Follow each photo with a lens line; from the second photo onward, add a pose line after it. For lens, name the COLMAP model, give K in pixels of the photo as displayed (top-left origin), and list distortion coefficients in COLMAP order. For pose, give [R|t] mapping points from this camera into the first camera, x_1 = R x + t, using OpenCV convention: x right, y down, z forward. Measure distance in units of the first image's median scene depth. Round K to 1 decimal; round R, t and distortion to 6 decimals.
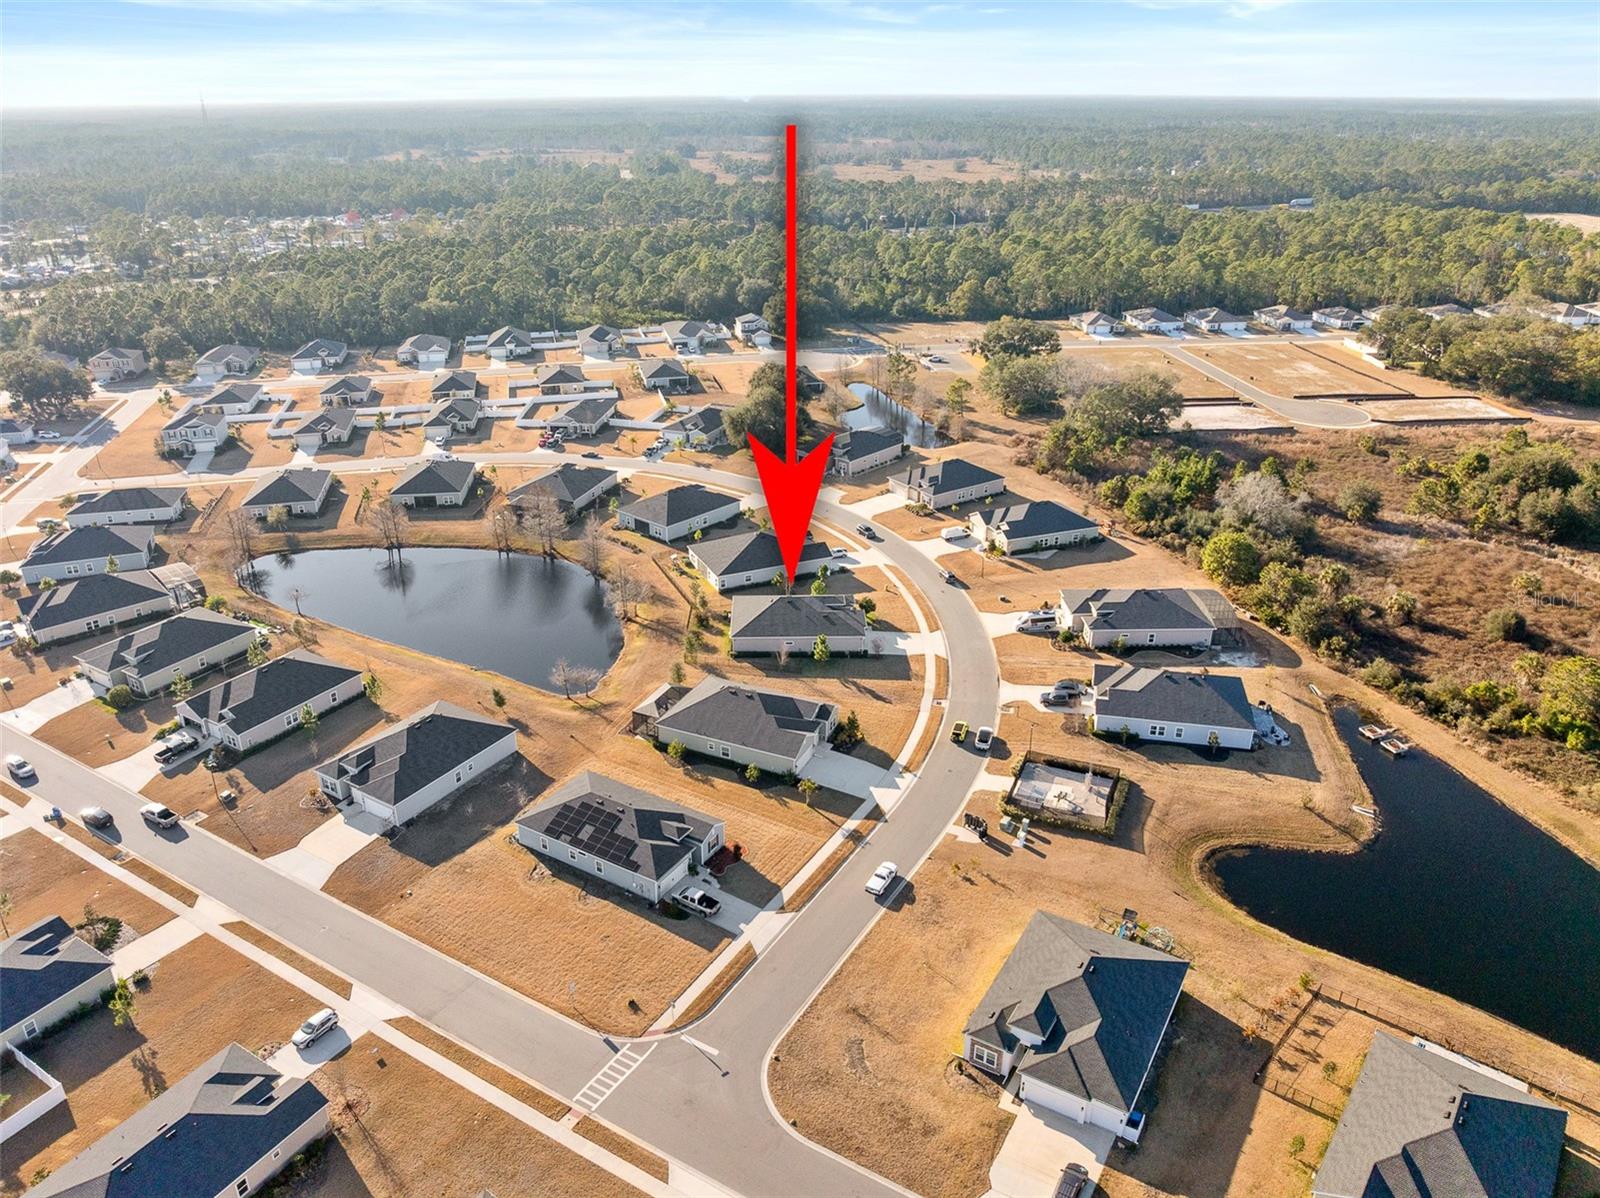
lens RADIAL K [[1133.9, 0, 801.5], [0, 1133.9, 568.6], [0, 0, 1]] dist [-0.058933, 0.037585]
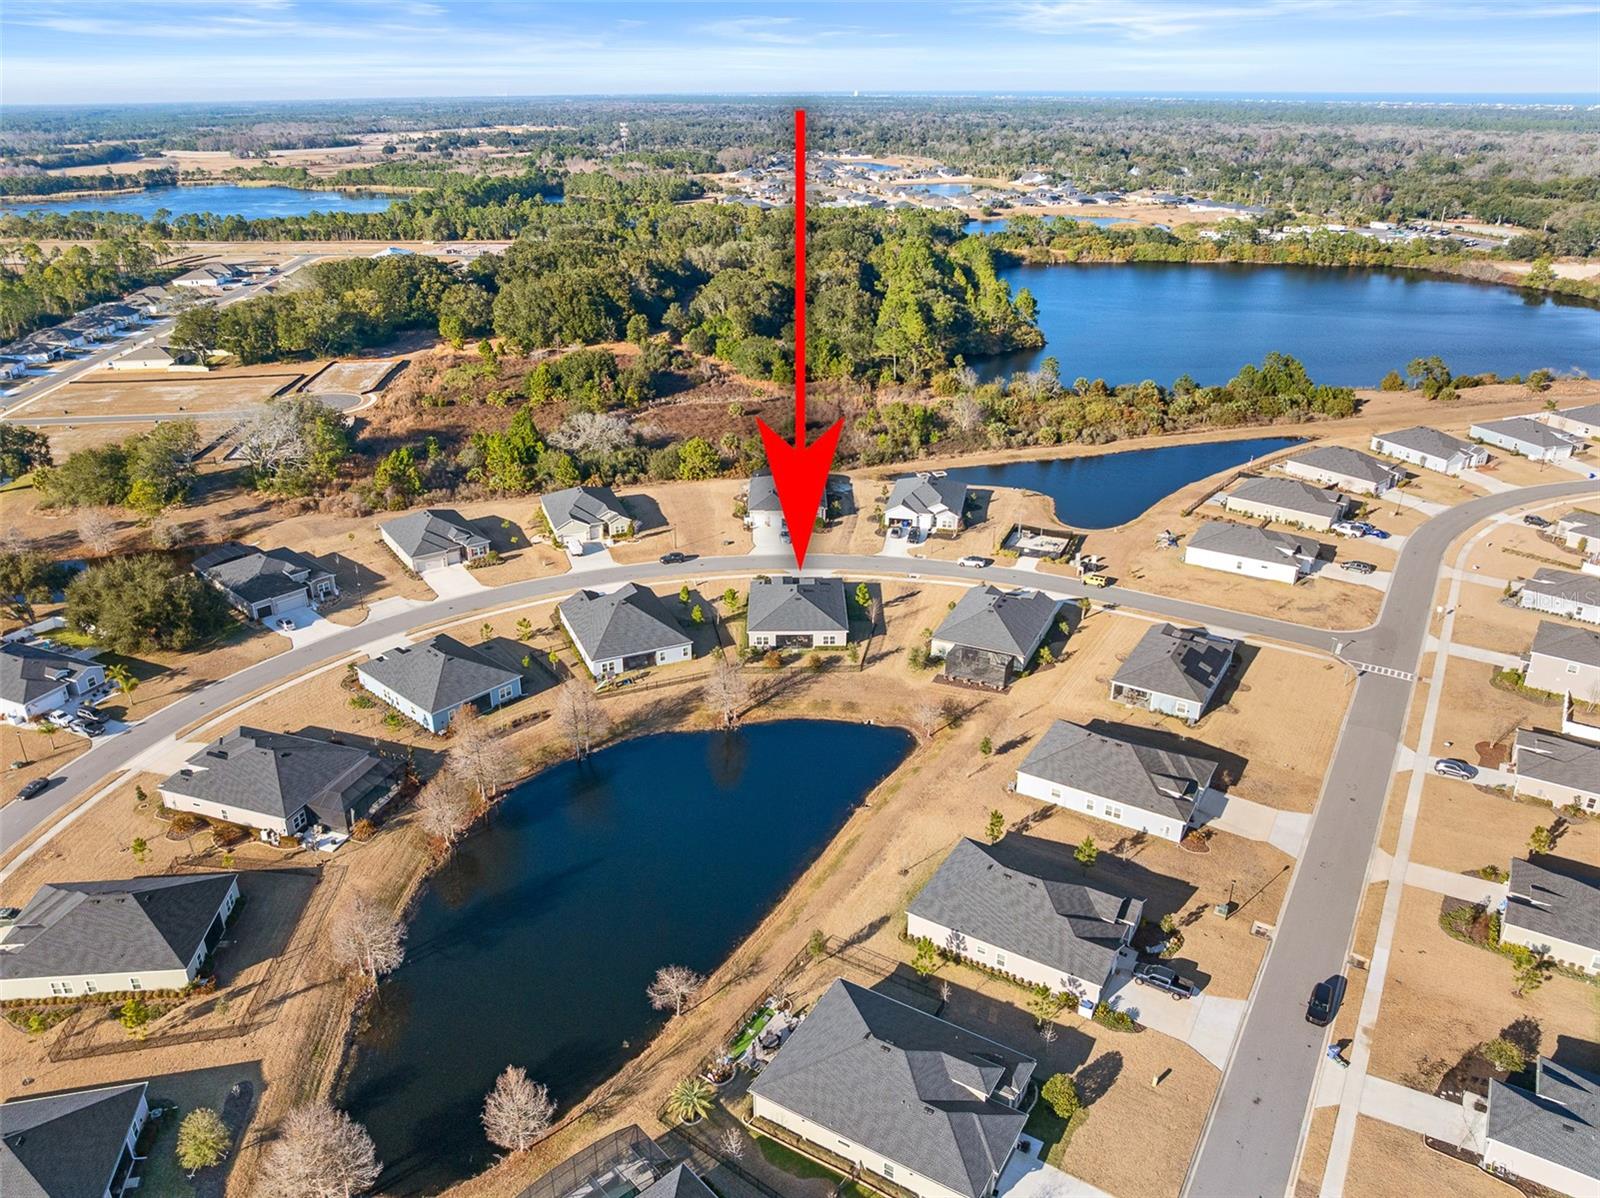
lens RADIAL K [[1119.9, 0, 800.0], [0, 1119.9, 599.0], [0, 0, 1]] dist [-0.035725, 0.000963]
pose [[0.010876, -0.411630, 0.911286, -0.974437], [0.396522, 0.838399, 0.373974, -0.356834], [-0.917961, 0.357278, 0.172339, 0.878698]]
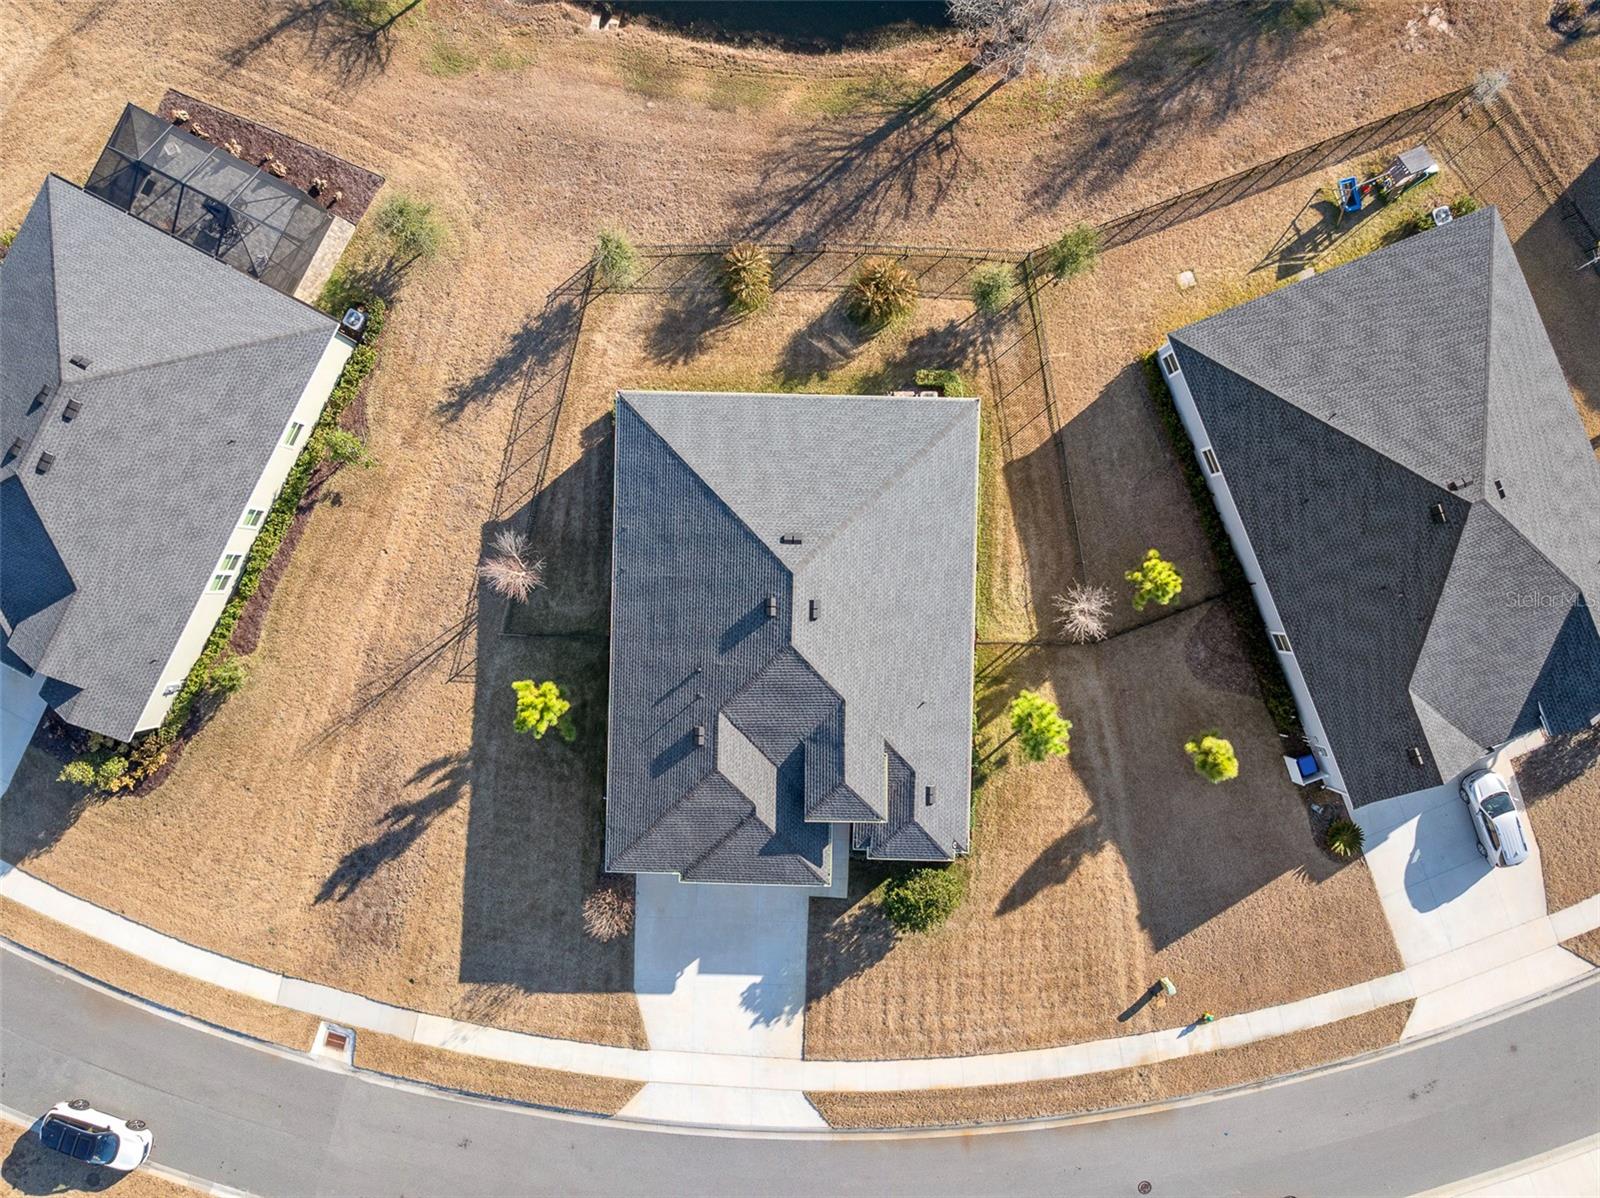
lens RADIAL K [[1119.9, 0, 800.0], [0, 1119.9, 599.0], [0, 0, 1]] dist [-0.035725, 0.000963]
pose [[-0.047791, 0.998833, 0.007020, -0.016285], [-0.391968, -0.025218, 0.919633, -0.218357], [0.918737, 0.041199, 0.392715, 0.956880]]
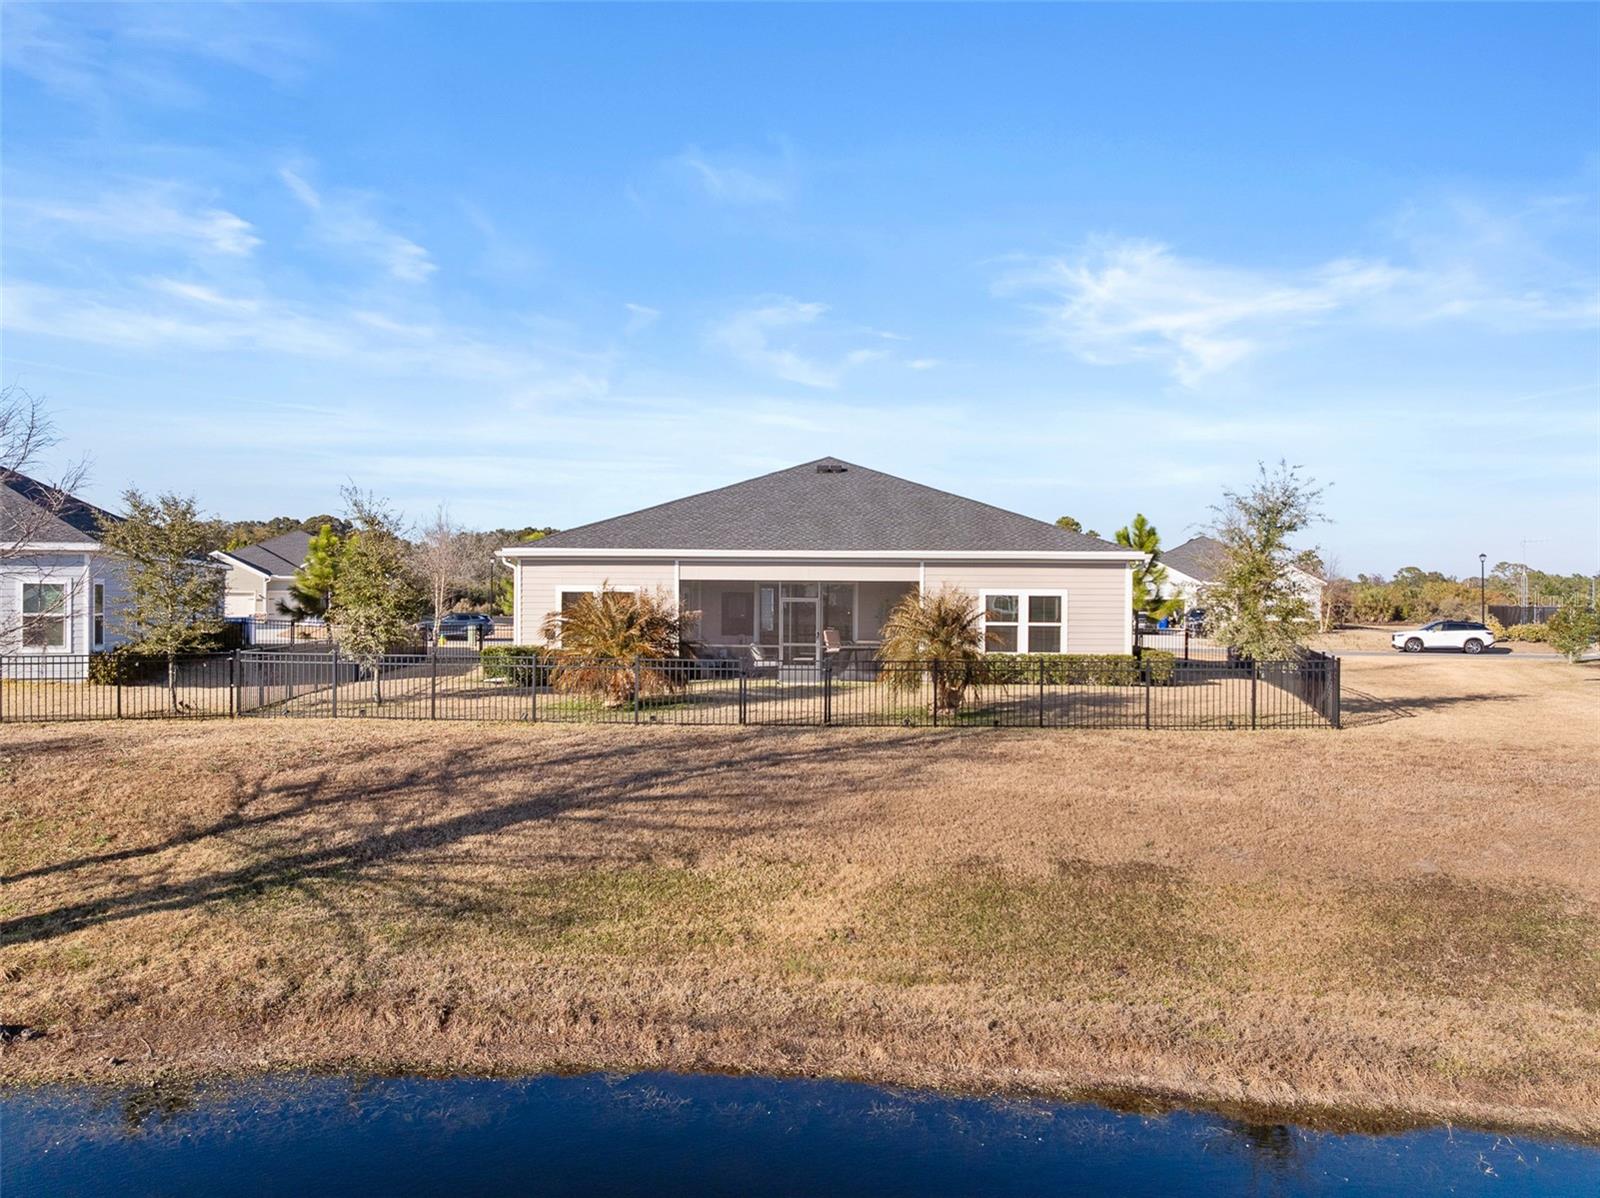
lens RADIAL K [[1133.9, 0, 801.5], [0, 1133.9, 568.6], [0, 0, 1]] dist [-0.058933, 0.037585]
pose [[0.077721, 0.030276, 0.996515, -0.224829], [0.385382, 0.920930, -0.058037, 0.055031], [-0.919478, 0.388550, 0.059908, 1.059500]]
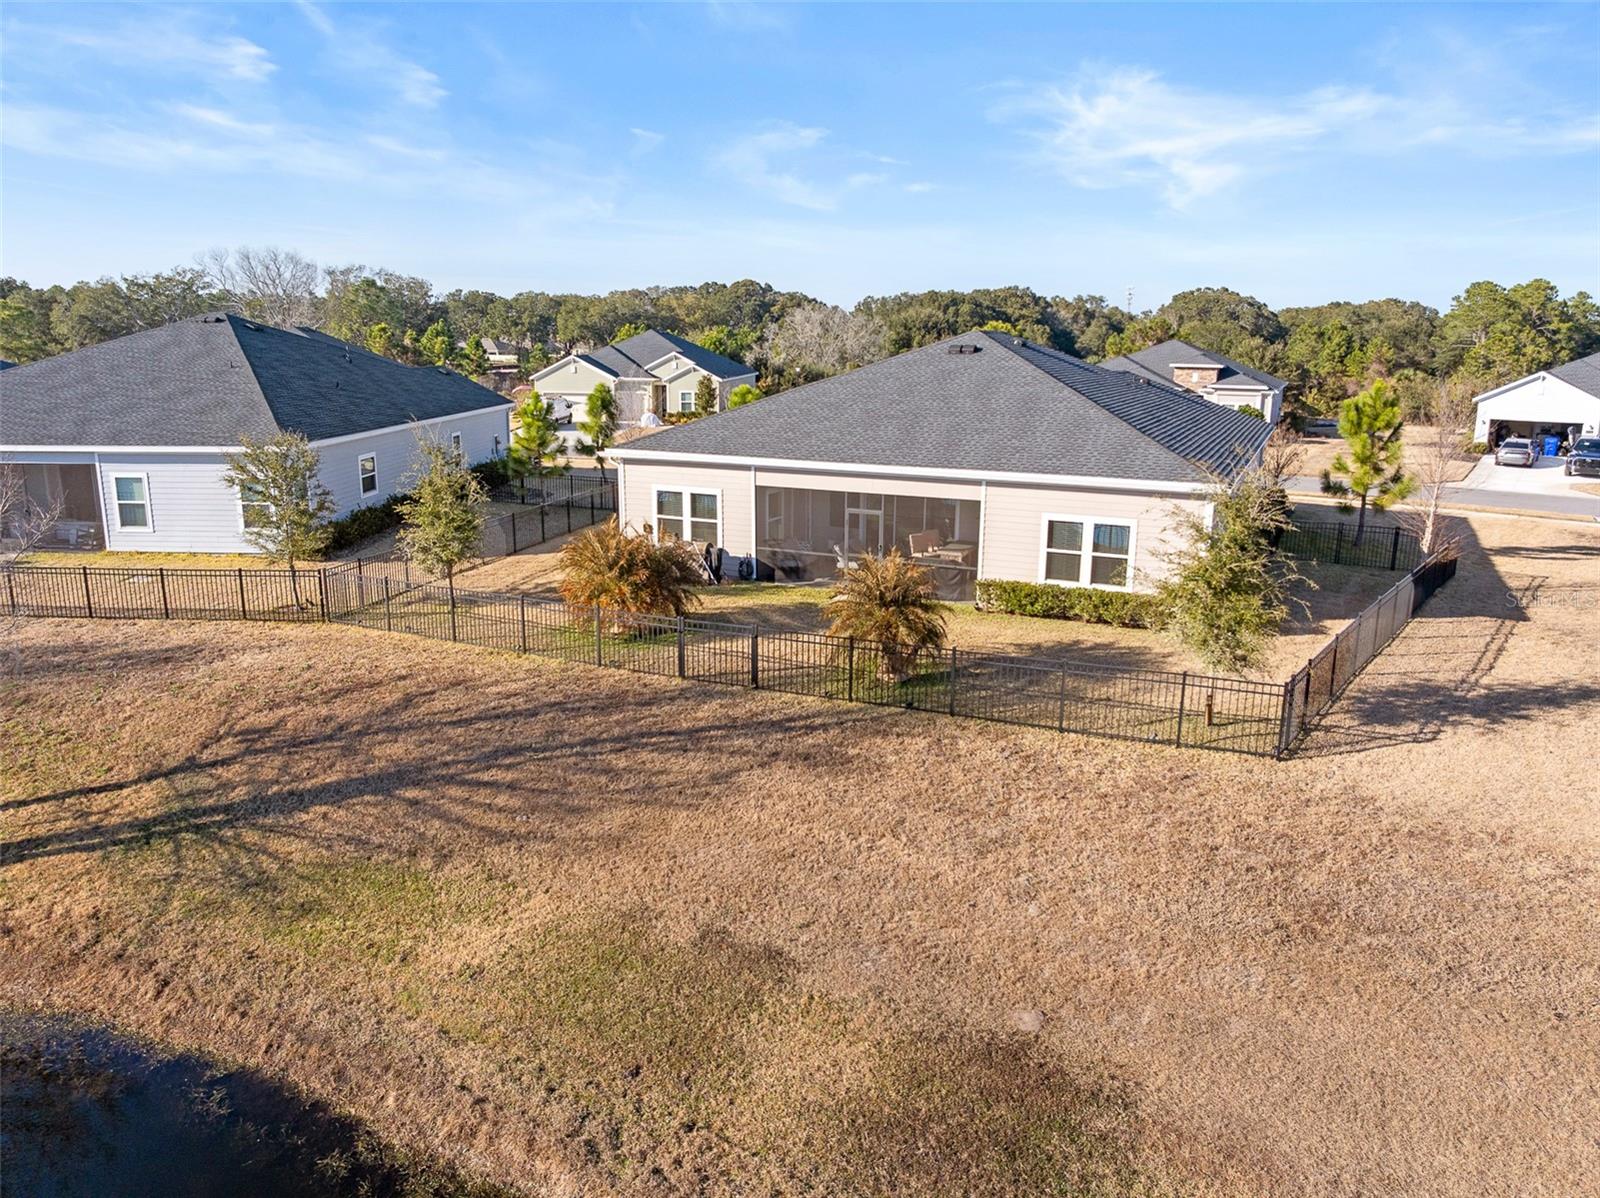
lens RADIAL K [[1119.9, 0, 800.0], [0, 1119.9, 599.0], [0, 0, 1]] dist [-0.035725, 0.000963]
pose [[0.444298, -0.192521, 0.874949, -0.209821], [0.341654, 0.939240, 0.033176, 0.052935], [-0.828174, 0.284190, 0.483078, 1.005229]]
